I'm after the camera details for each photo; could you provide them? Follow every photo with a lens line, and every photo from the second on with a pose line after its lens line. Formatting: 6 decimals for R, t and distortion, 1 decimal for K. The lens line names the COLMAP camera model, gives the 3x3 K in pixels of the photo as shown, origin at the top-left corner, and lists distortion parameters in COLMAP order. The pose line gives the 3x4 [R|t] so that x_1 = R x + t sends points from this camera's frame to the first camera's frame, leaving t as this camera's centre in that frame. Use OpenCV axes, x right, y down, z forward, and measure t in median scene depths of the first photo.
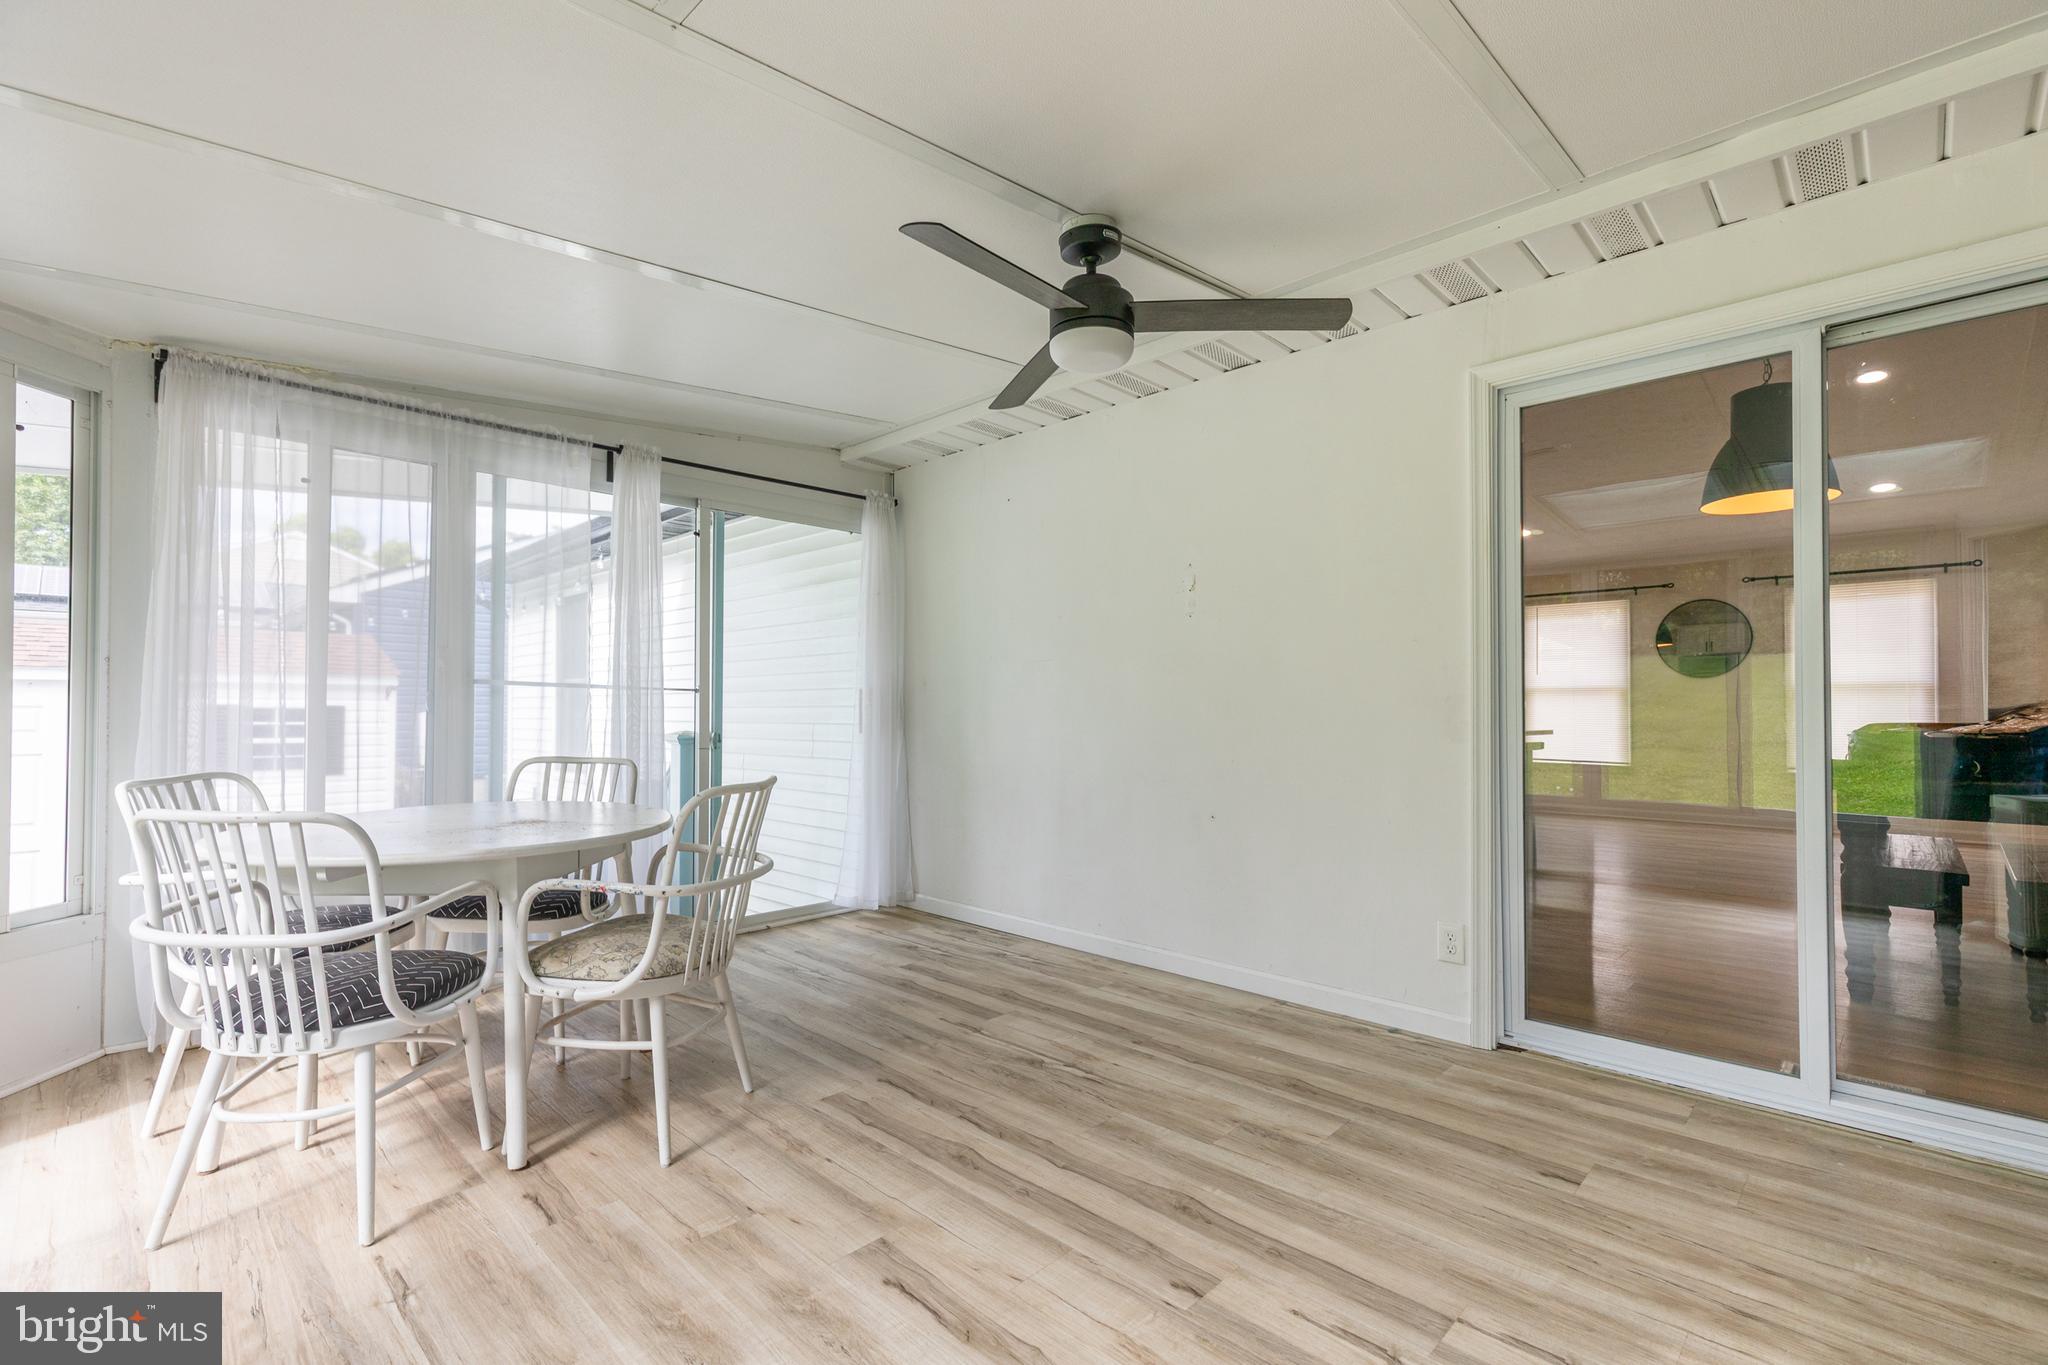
lens RADIAL K [[920.7, 0, 1036.4], [0, 920.7, 695.0], [0, 0, 1]] dist [0.008740, 0.000220]
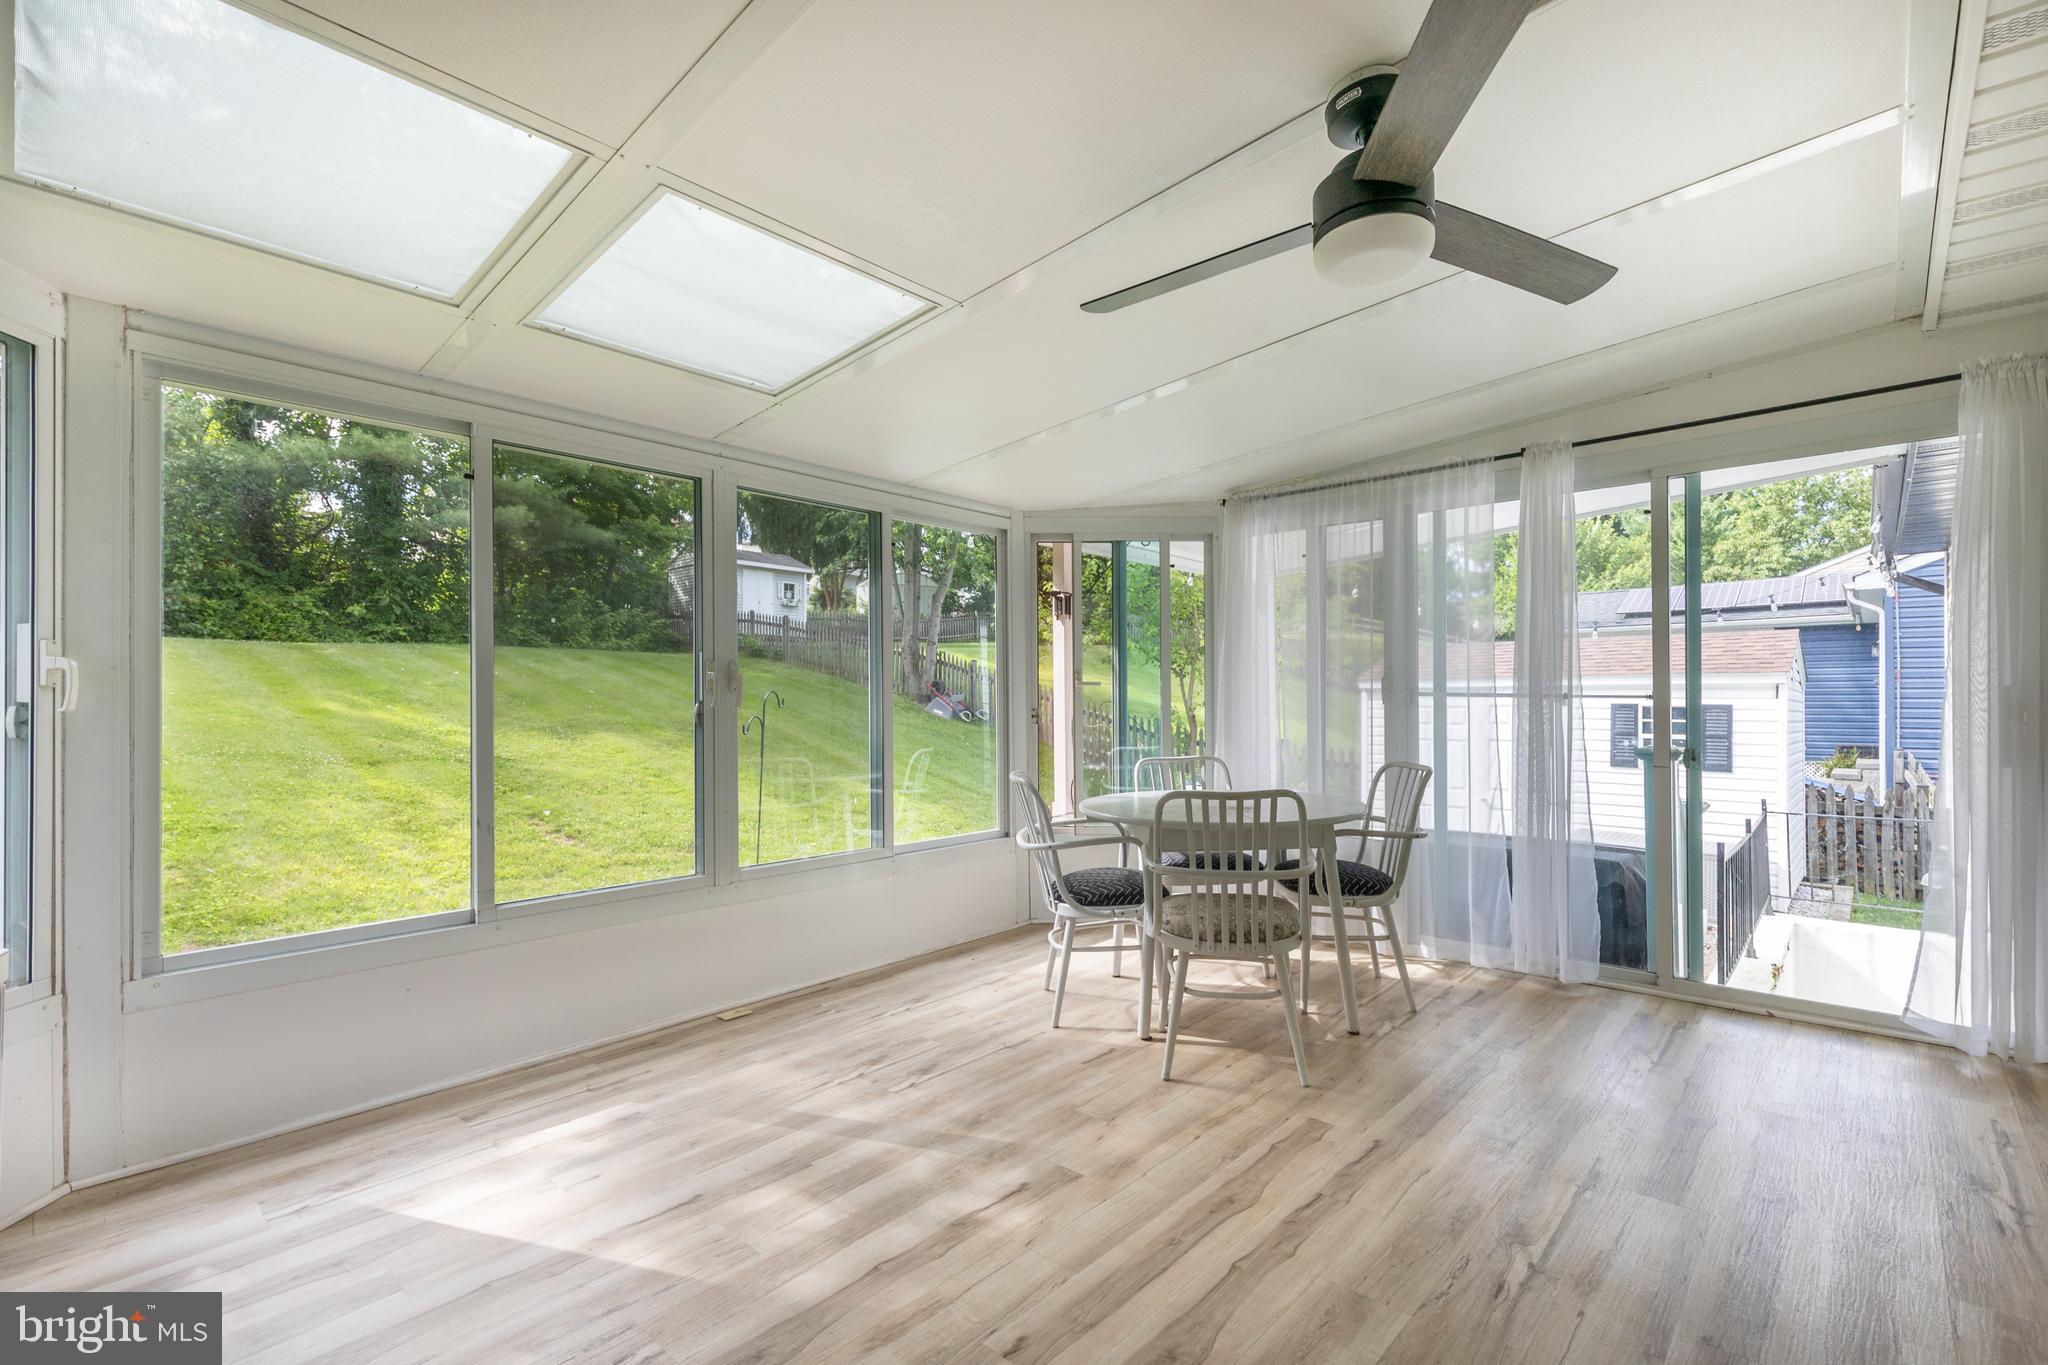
lens RADIAL K [[920.7, 0, 1036.4], [0, 920.7, 695.0], [0, 0, 1]] dist [0.008740, 0.000220]
pose [[0.030043, -0.008381, -0.999513, 0.829421], [0.020148, 0.999767, -0.007777, -0.020838], [0.999346, -0.019904, 0.030205, 0.737872]]
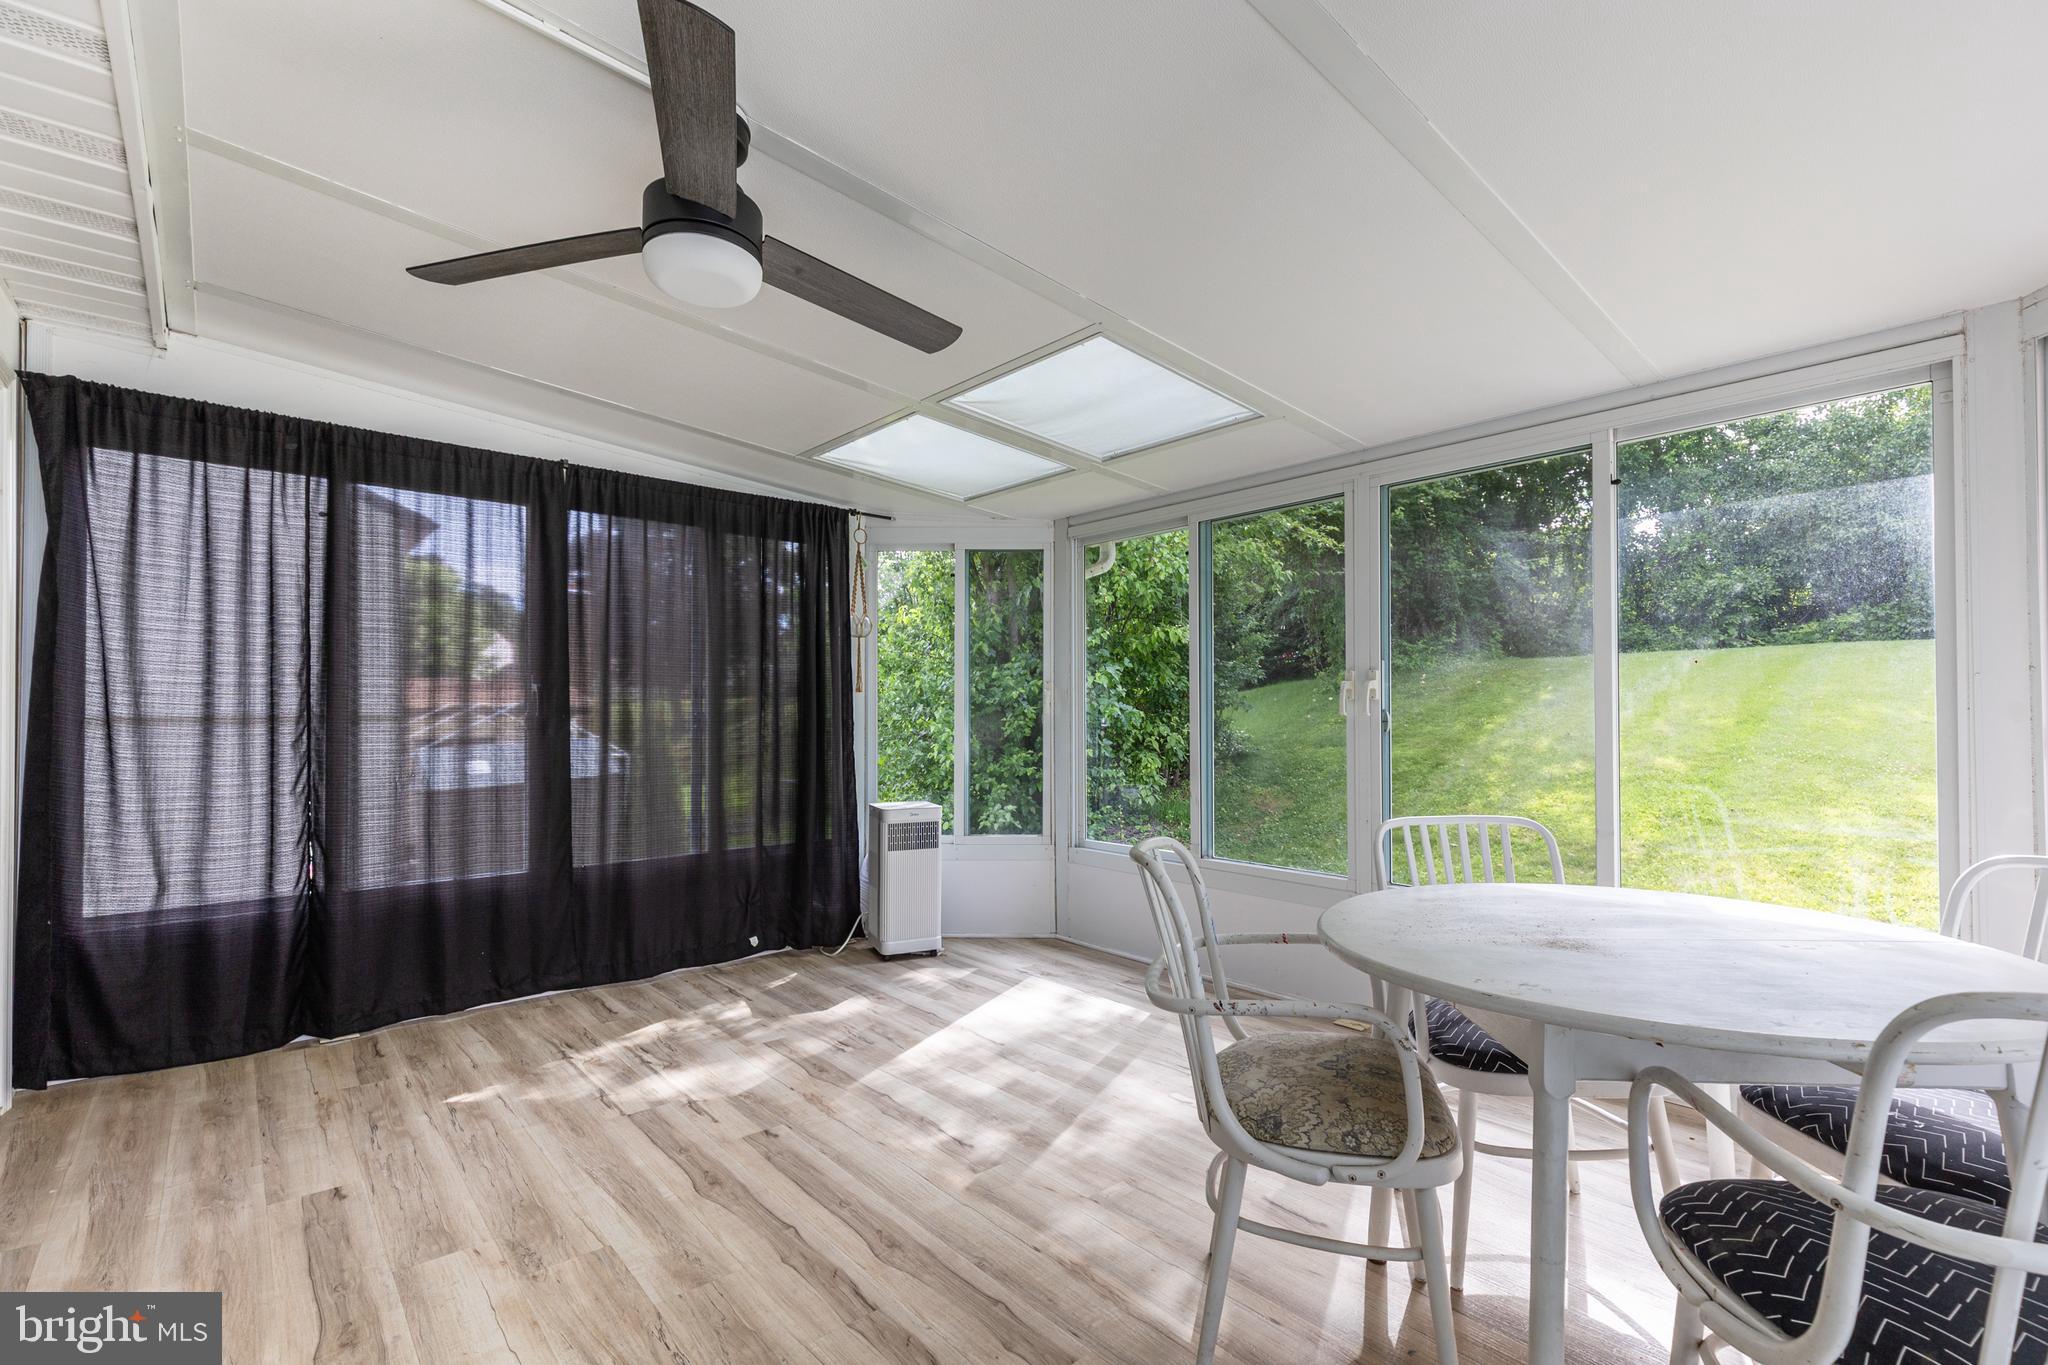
lens RADIAL K [[920.7, 0, 1036.4], [0, 920.7, 695.0], [0, 0, 1]] dist [0.008740, 0.000220]
pose [[-0.996766, 0.004650, 0.080221, -0.282122], [0.002028, 0.999462, -0.032740, -0.007927], [-0.080330, -0.032472, -0.996239, 1.805316]]
